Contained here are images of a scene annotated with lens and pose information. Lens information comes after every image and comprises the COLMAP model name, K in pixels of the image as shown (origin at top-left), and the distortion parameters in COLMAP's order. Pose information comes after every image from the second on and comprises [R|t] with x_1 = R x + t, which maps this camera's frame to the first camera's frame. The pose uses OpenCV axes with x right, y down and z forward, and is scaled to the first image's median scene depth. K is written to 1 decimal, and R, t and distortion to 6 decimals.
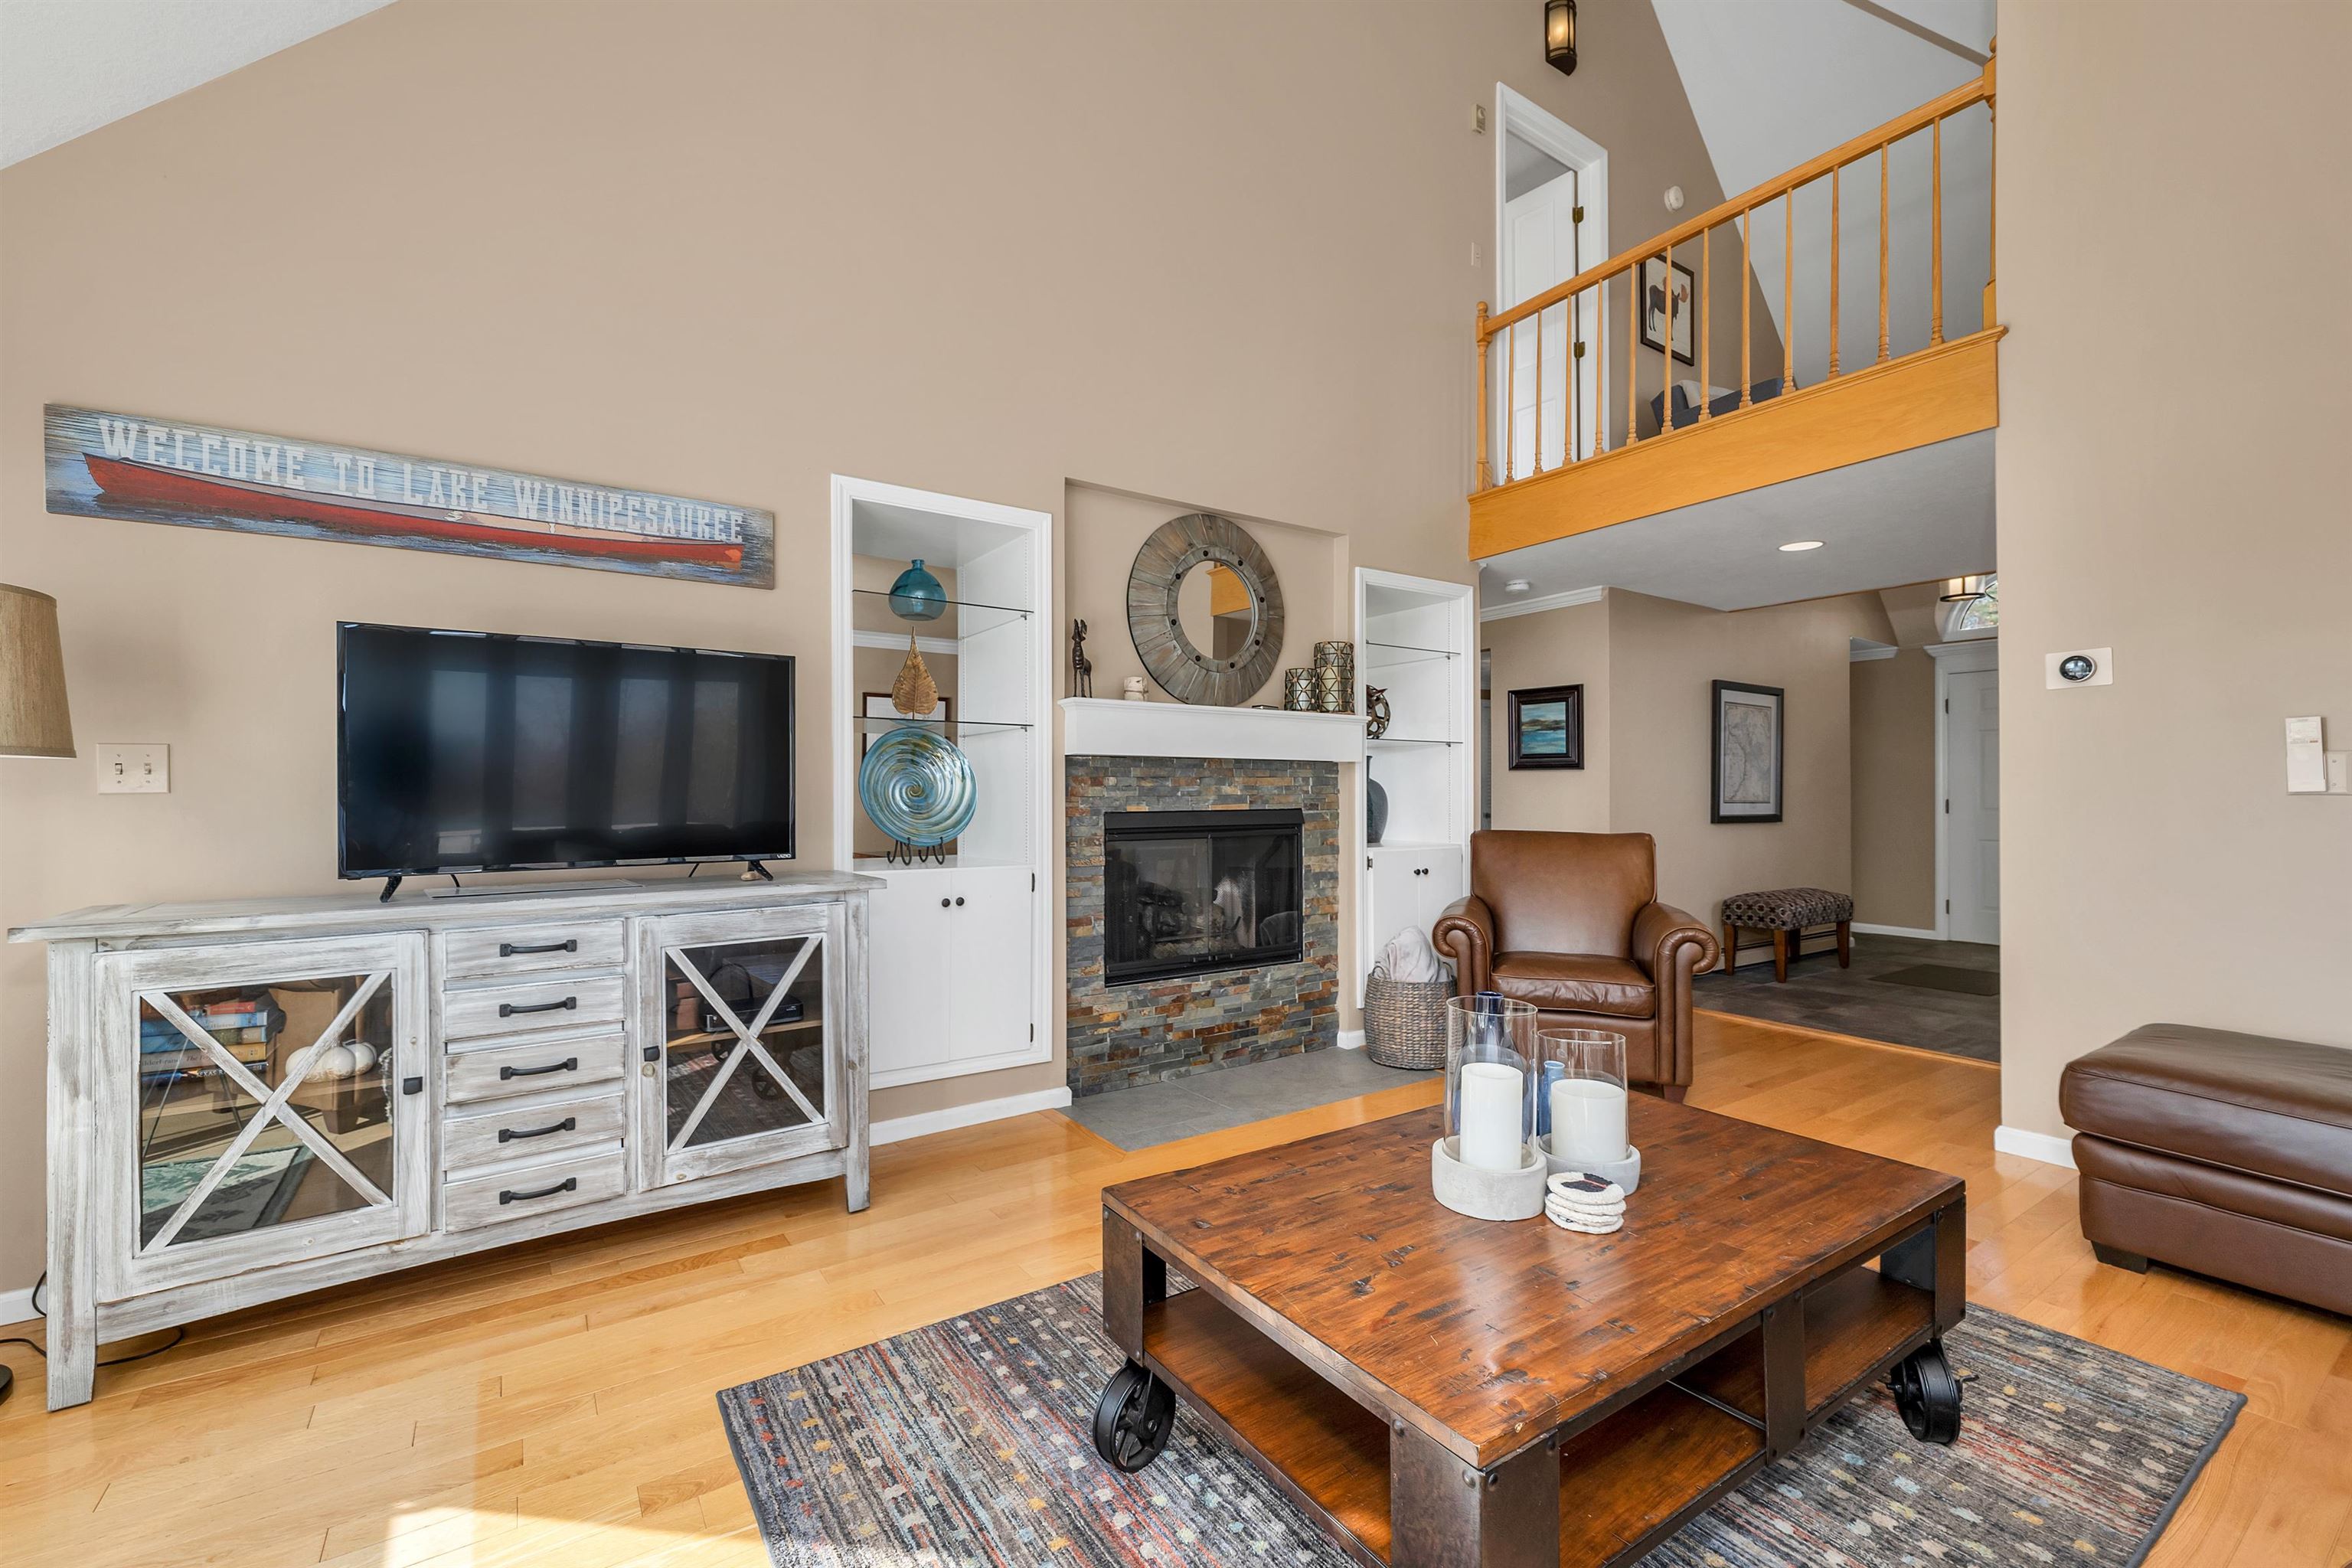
lens RADIAL K [[970.7, 0, 1175.0], [0, 970.7, 792.9], [0, 0, 1]] dist [0.003956, 0.000478]
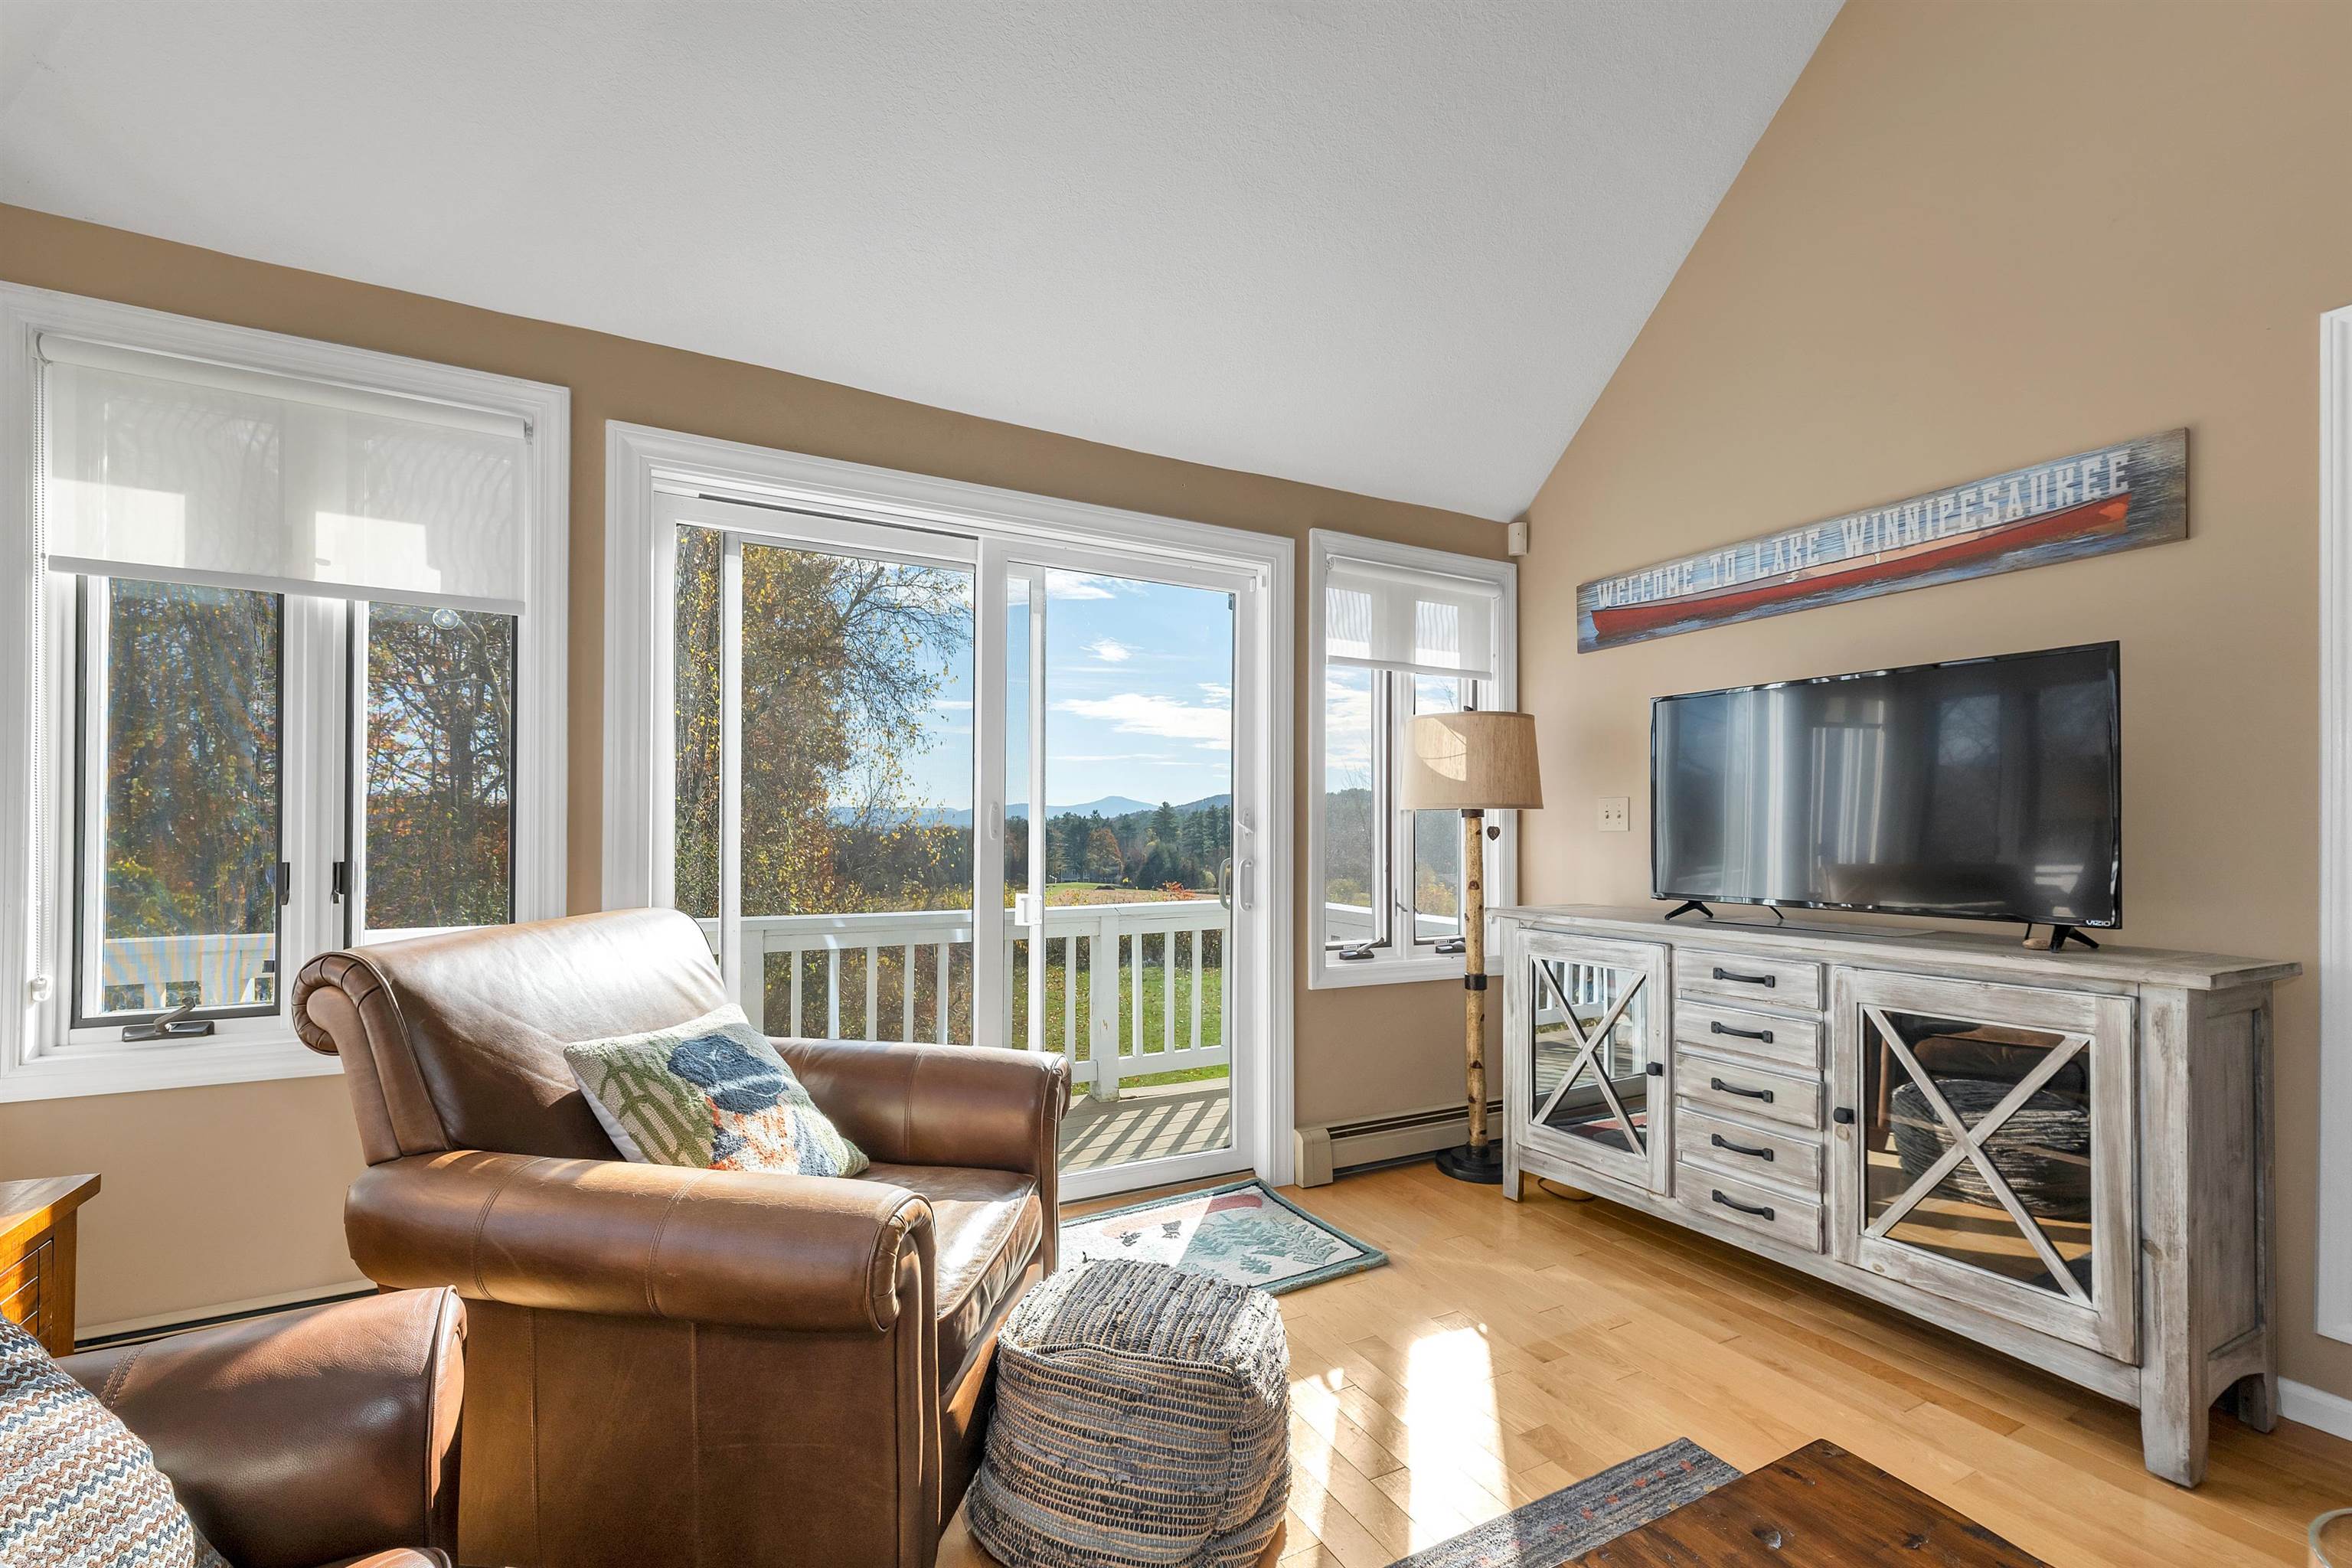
lens RADIAL K [[970.7, 0, 1155.3], [0, 970.7, 832.3], [0, 0, 1]] dist [0.003956, 0.000478]
pose [[-0.115908, 0.004508, -0.993250, 0.422650], [-0.008066, 0.999952, 0.005480, -0.000253], [0.993227, 0.008647, -0.115866, 0.425176]]
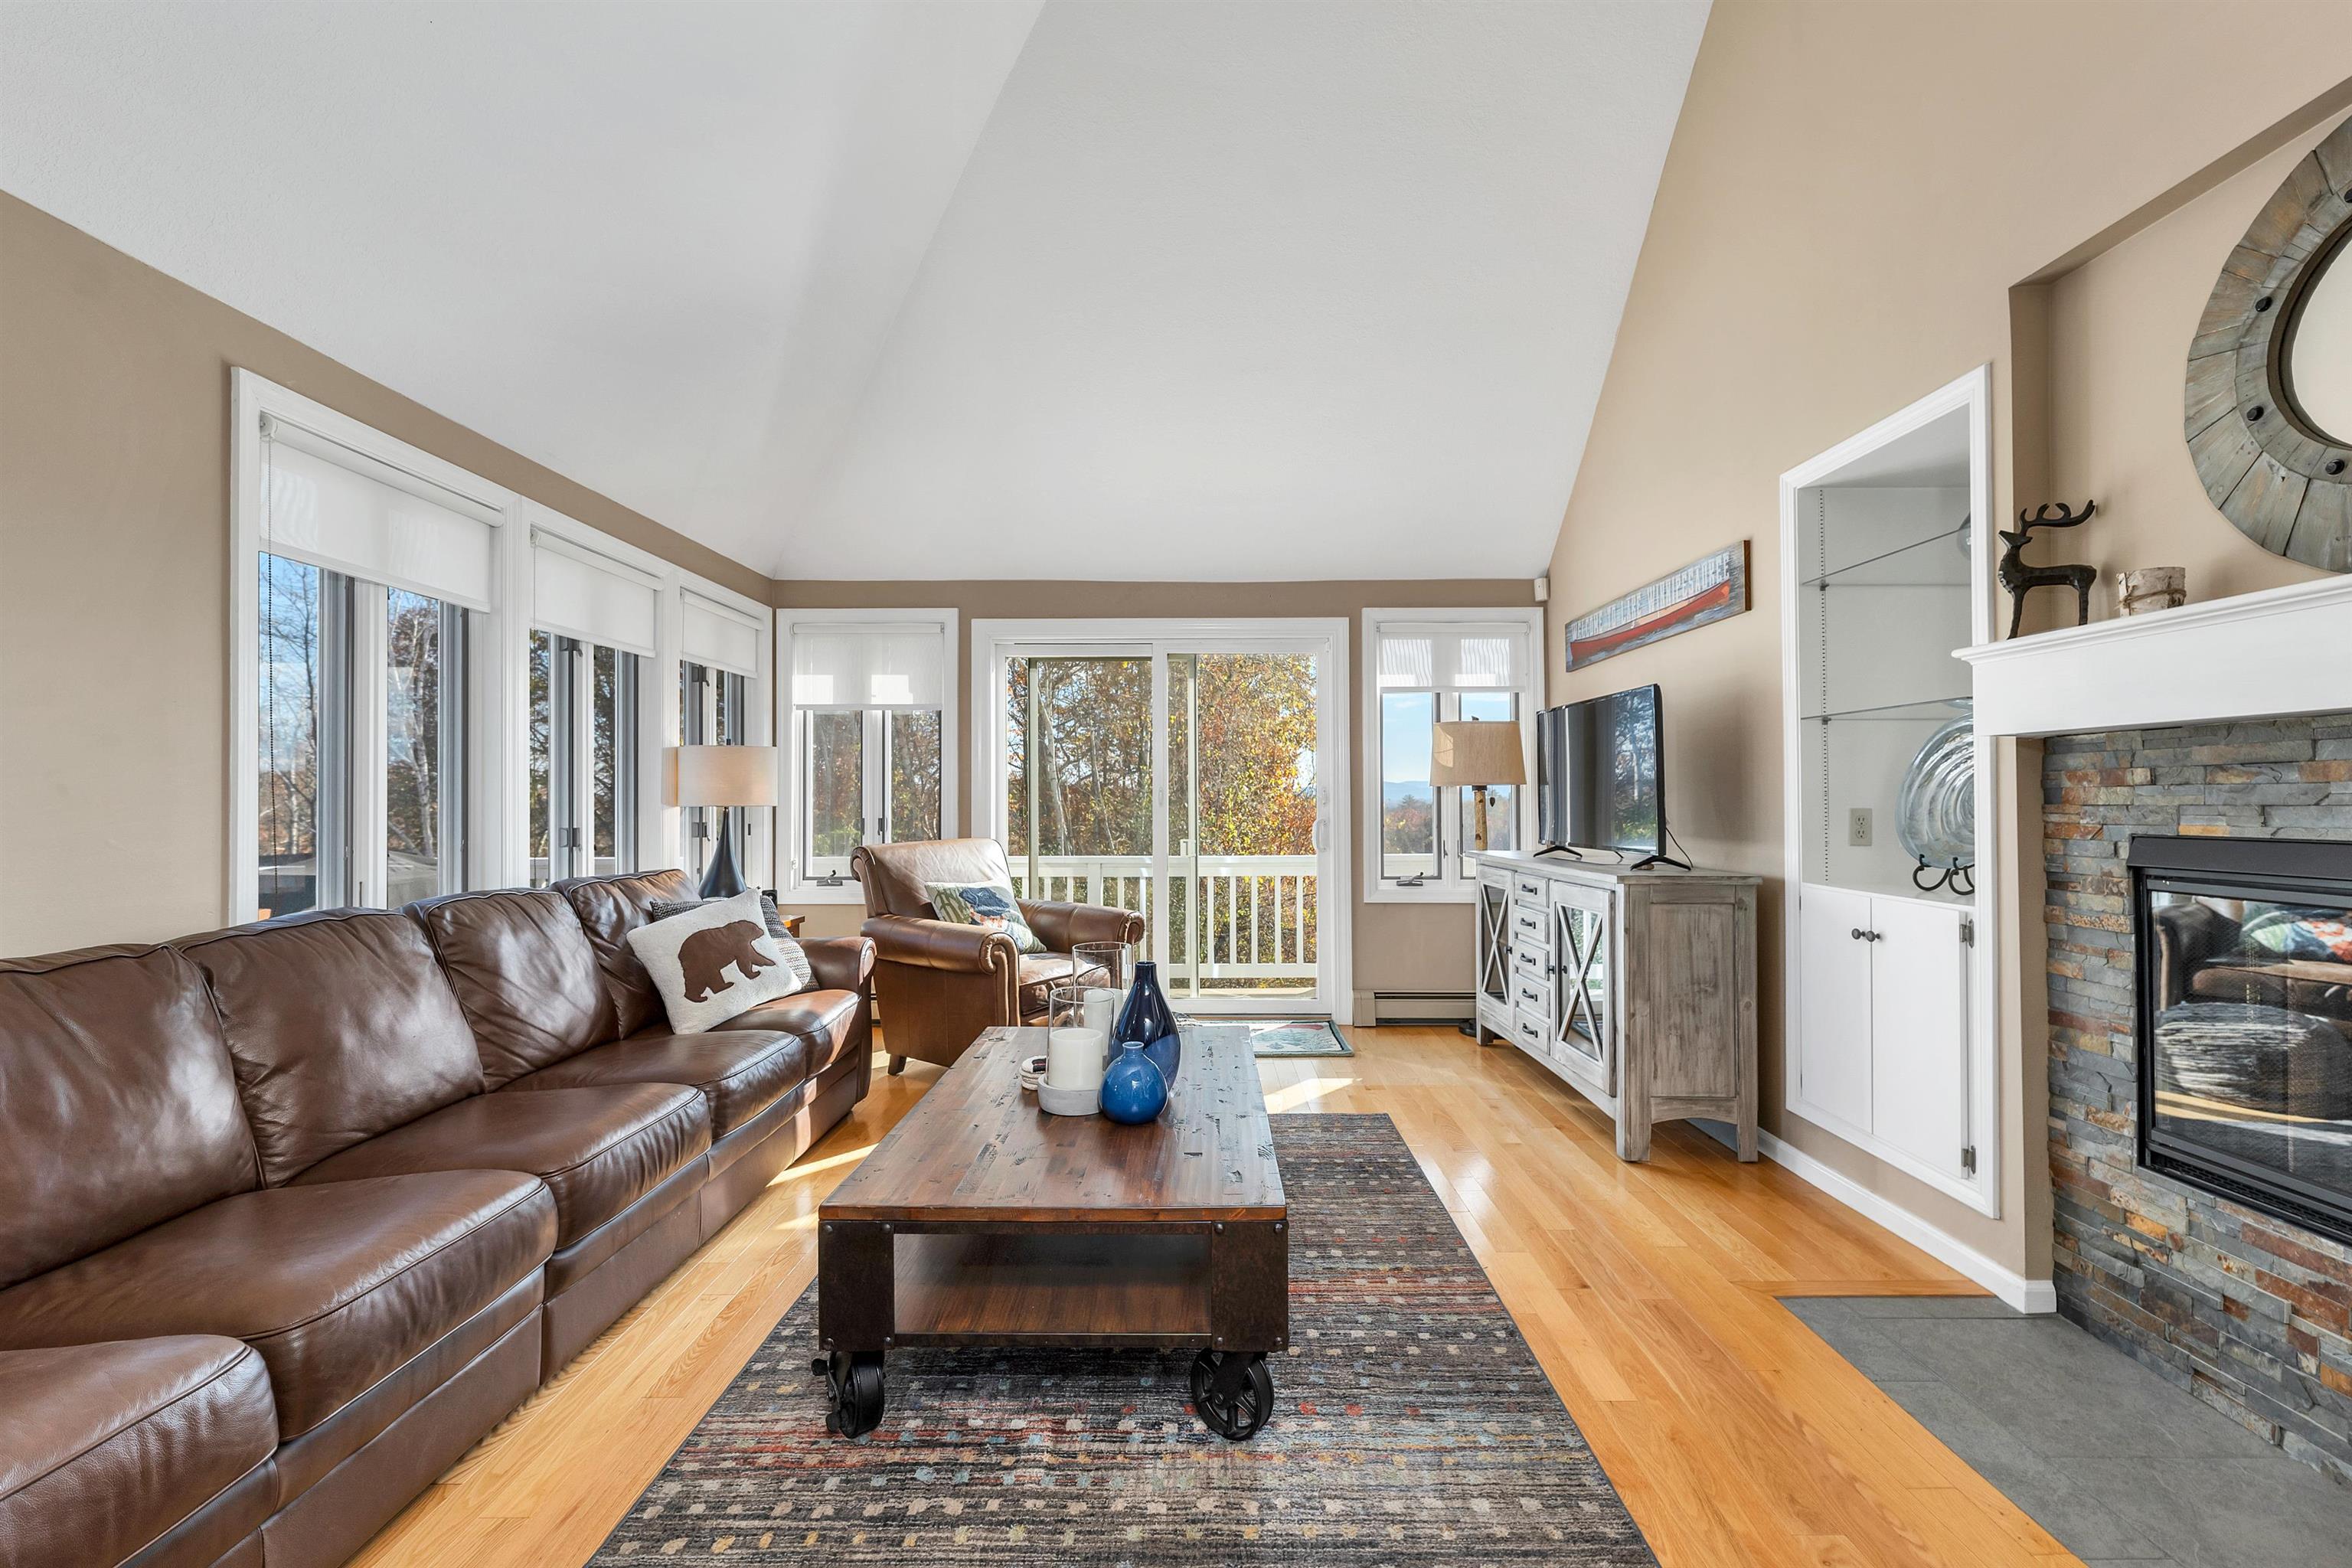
lens RADIAL K [[970.7, 0, 1179.8], [0, 970.7, 792.7], [0, 0, 1]] dist [0.003956, 0.000478]
pose [[-0.566959, -0.004736, -0.823732, 0.987954], [0.002690, 0.999967, -0.007602, -0.000687], [0.823741, -0.006526, -0.566928, 1.295961]]
